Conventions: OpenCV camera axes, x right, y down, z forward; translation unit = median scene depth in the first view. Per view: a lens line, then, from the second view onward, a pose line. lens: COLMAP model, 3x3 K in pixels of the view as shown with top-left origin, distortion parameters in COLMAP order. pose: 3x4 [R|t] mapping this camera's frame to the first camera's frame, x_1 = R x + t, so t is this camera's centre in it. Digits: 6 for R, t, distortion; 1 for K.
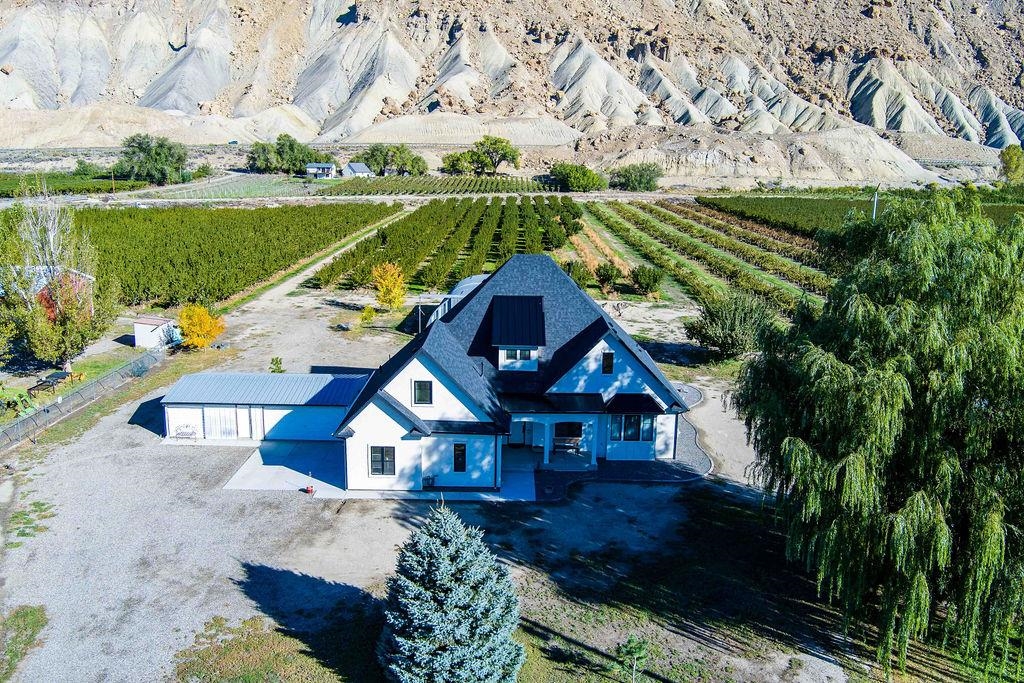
lens RADIAL K [[820.9, 0, 511.5], [0, 820.9, 343.8], [0, 0, 1]] dist [-0.087756, 0.041417]
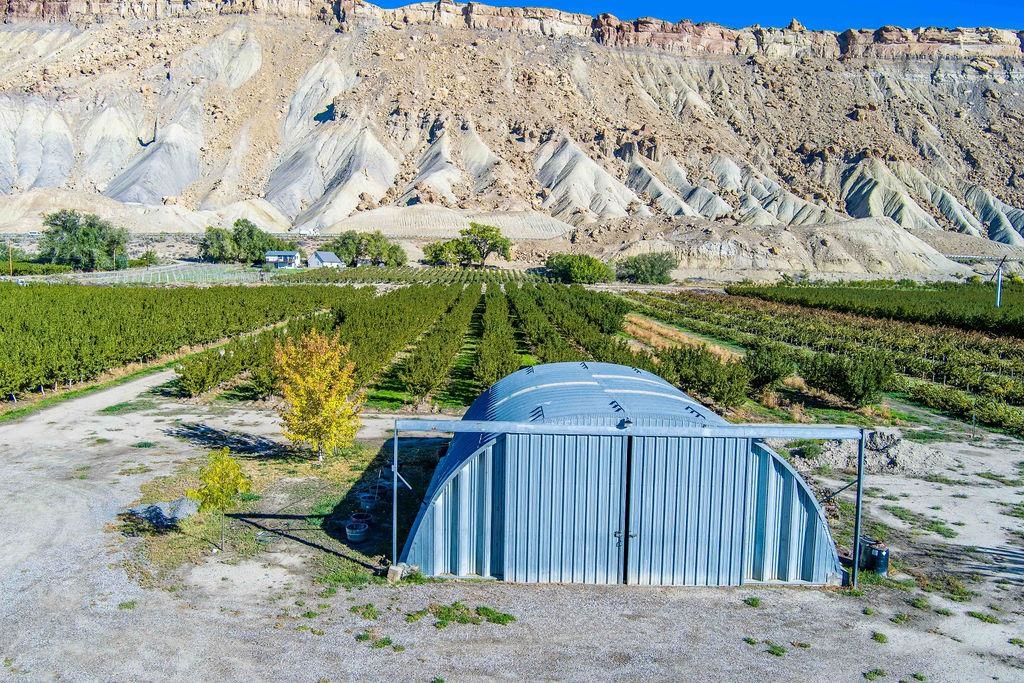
lens RADIAL K [[820.9, 0, 511.4], [0, 820.9, 344.8], [0, 0, 1]] dist [-0.087756, 0.041417]
pose [[0.999577, 0.001547, 0.029042, -0.057904], [0.002231, 0.991564, -0.129599, -0.035726], [-0.028998, 0.129609, 0.991141, 0.514419]]
